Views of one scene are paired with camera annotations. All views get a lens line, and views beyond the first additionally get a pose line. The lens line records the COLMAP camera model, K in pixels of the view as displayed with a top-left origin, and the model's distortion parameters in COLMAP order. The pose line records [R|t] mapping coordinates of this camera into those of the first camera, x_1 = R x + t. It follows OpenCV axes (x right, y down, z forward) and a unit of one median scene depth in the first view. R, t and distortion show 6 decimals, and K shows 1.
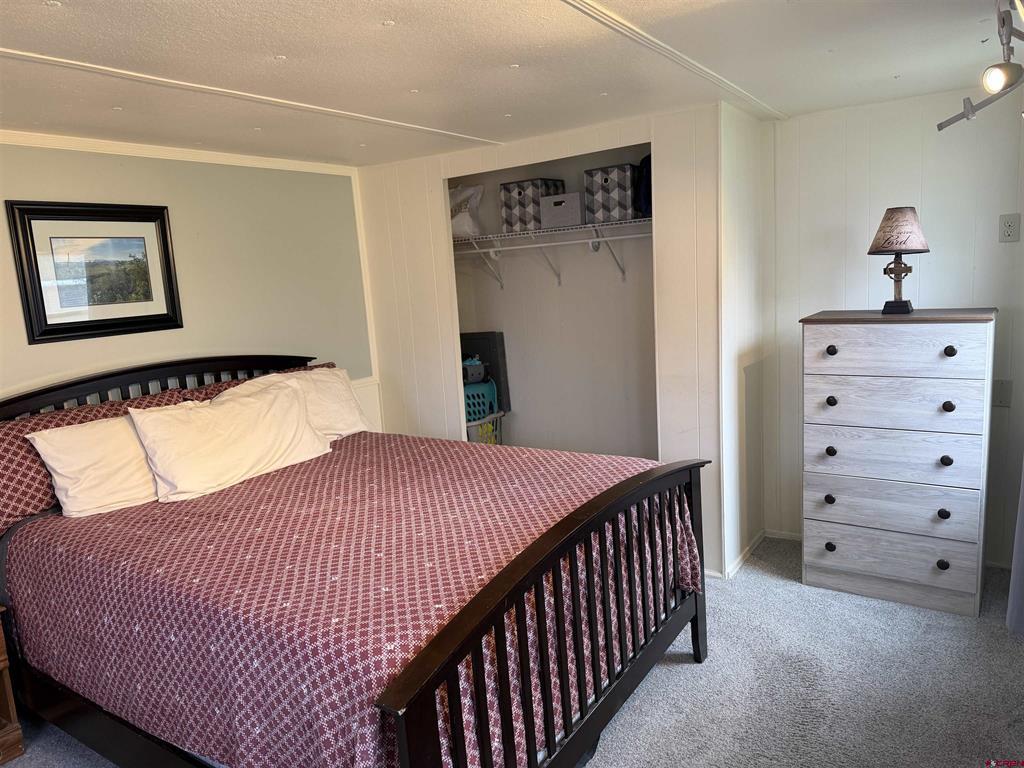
lens RADIAL K [[715.2, 0, 512.0], [0, 715.2, 384.0], [0, 0, 1]] dist [0.114707, -0.185417]
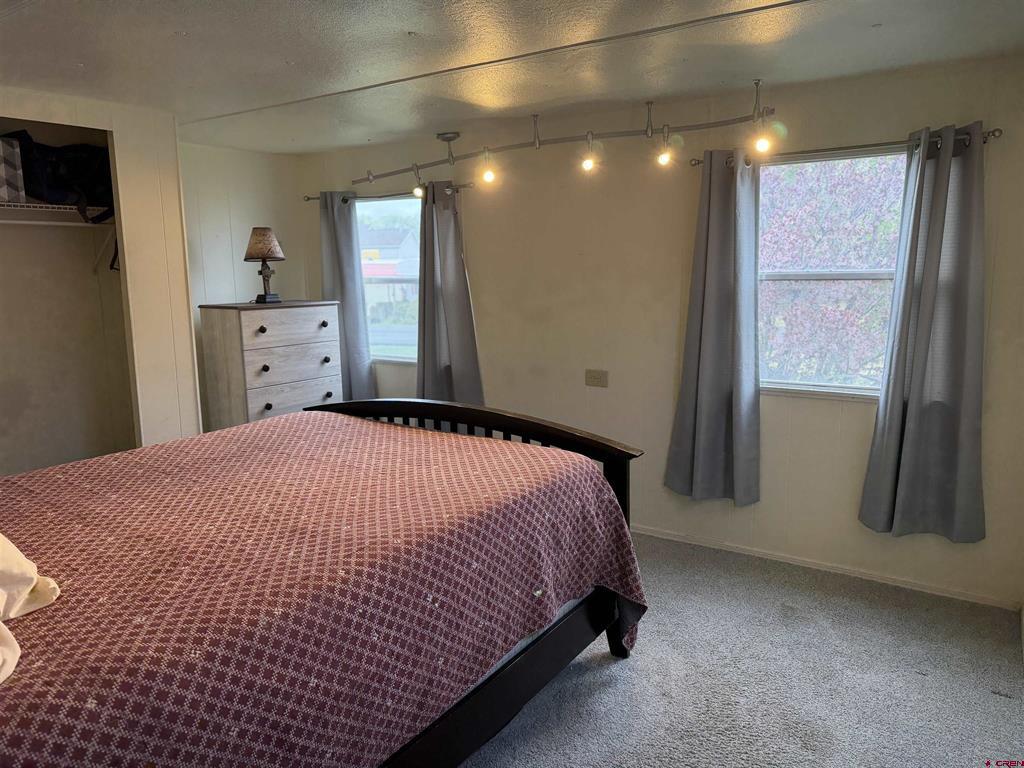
lens RADIAL K [[715.2, 0, 512.0], [0, 715.2, 384.0], [0, 0, 1]] dist [0.114707, -0.185417]
pose [[0.005689, -0.095297, 0.995433, -0.876100], [0.168845, 0.981248, 0.092974, 0.005312], [-0.985626, 0.167545, 0.021673, 0.535233]]
